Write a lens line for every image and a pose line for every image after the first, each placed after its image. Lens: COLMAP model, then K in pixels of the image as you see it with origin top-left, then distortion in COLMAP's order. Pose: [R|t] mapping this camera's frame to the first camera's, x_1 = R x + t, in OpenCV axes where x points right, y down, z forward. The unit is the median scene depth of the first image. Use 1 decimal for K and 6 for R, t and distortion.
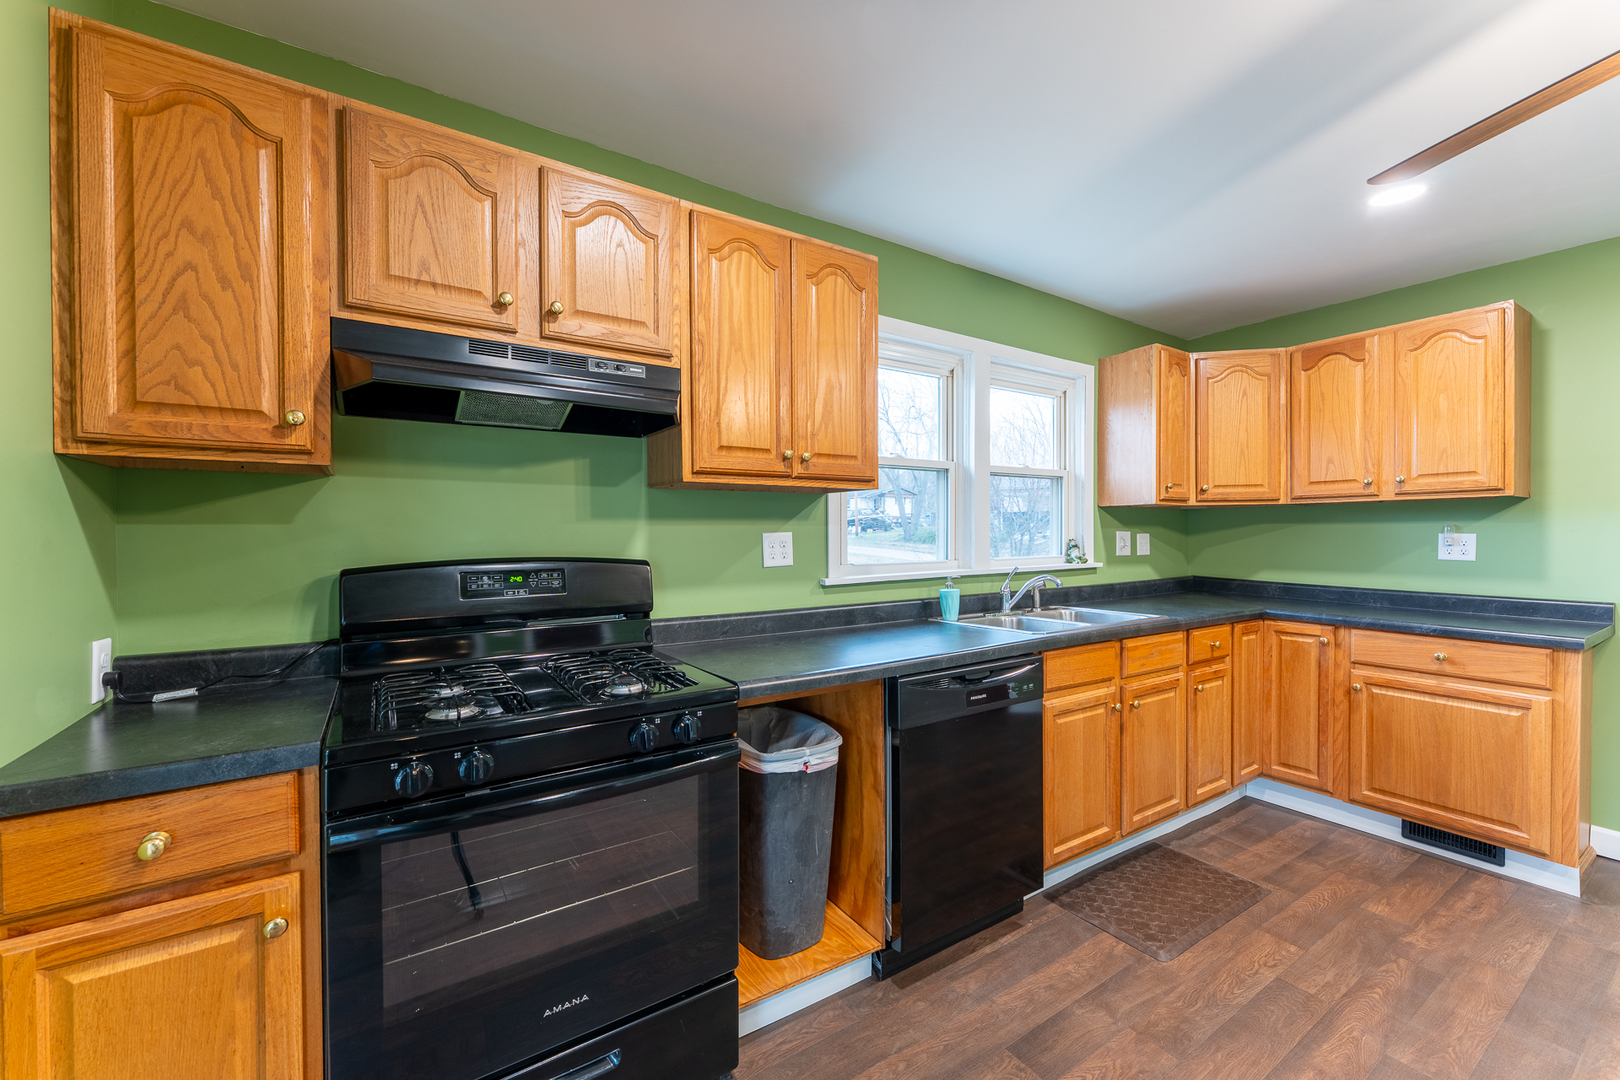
lens RADIAL K [[642.6, 0, 813.9], [0, 642.6, 540.6], [0, 0, 1]] dist [-0.003581, 0.000119]
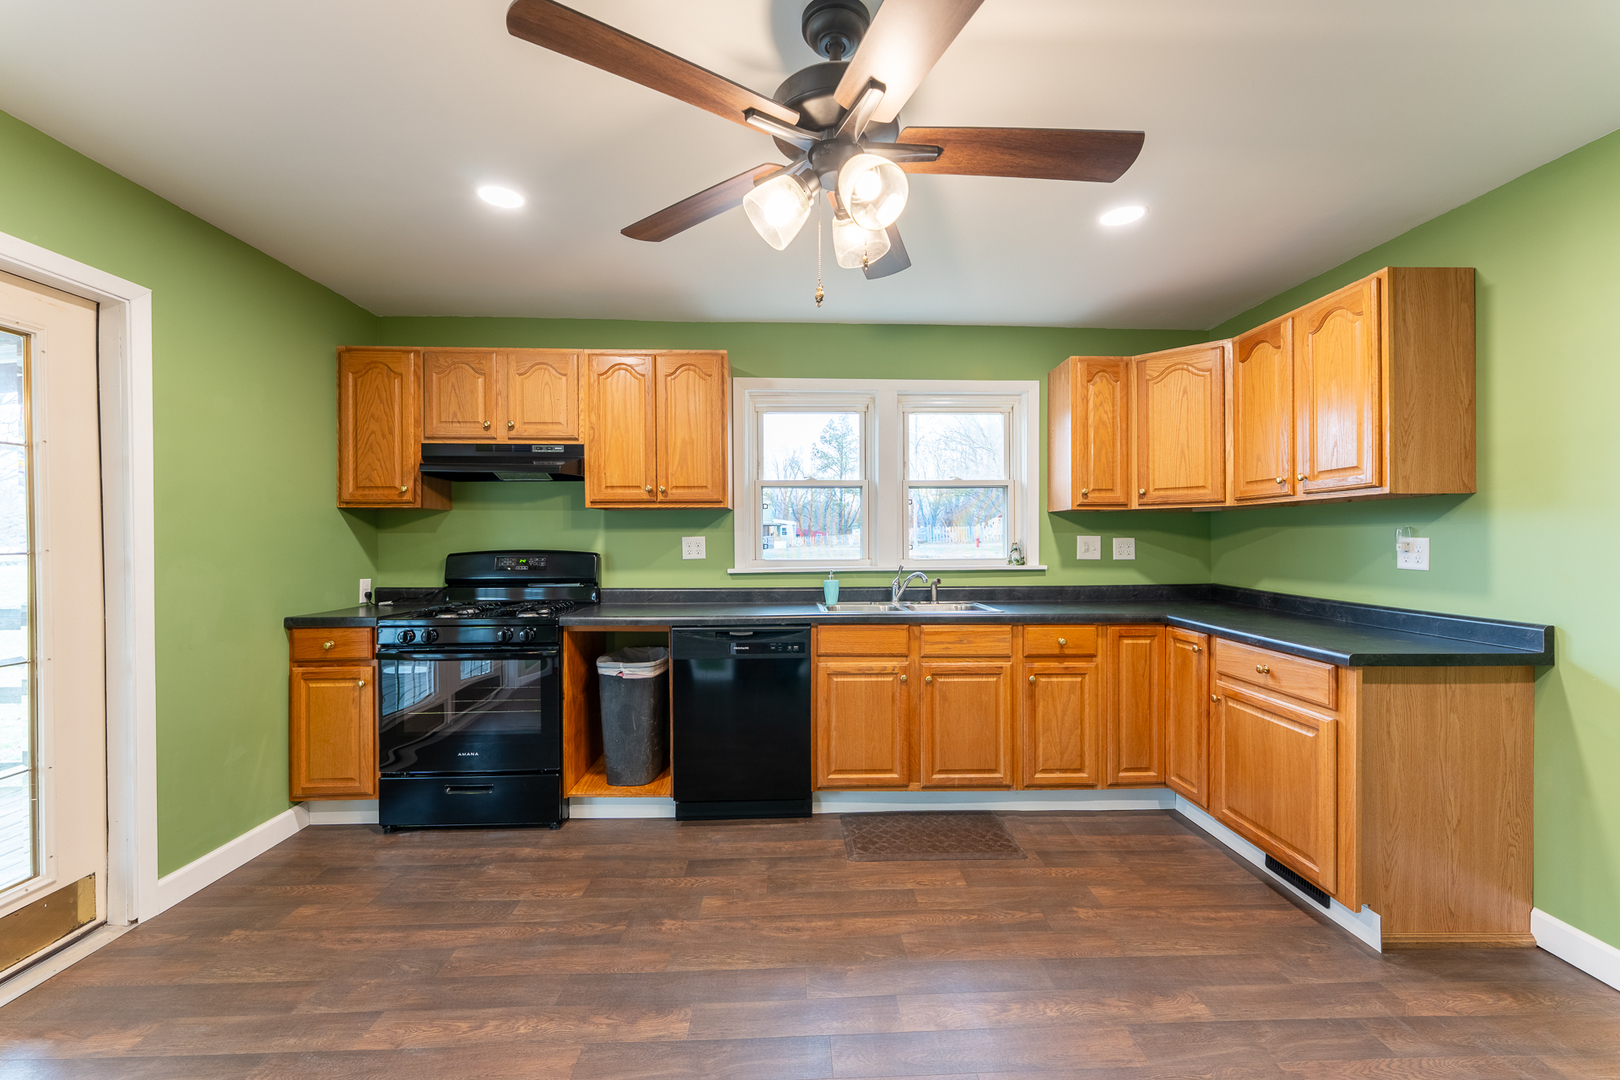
lens RADIAL K [[642.6, 0, 813.9], [0, 642.6, 540.6], [0, 0, 1]] dist [-0.003581, 0.000119]
pose [[0.858918, 0.002059, -0.512109, 0.958429], [-0.006510, 0.999955, -0.006898, 0.005073], [0.512072, 0.009259, 0.858893, -0.151262]]
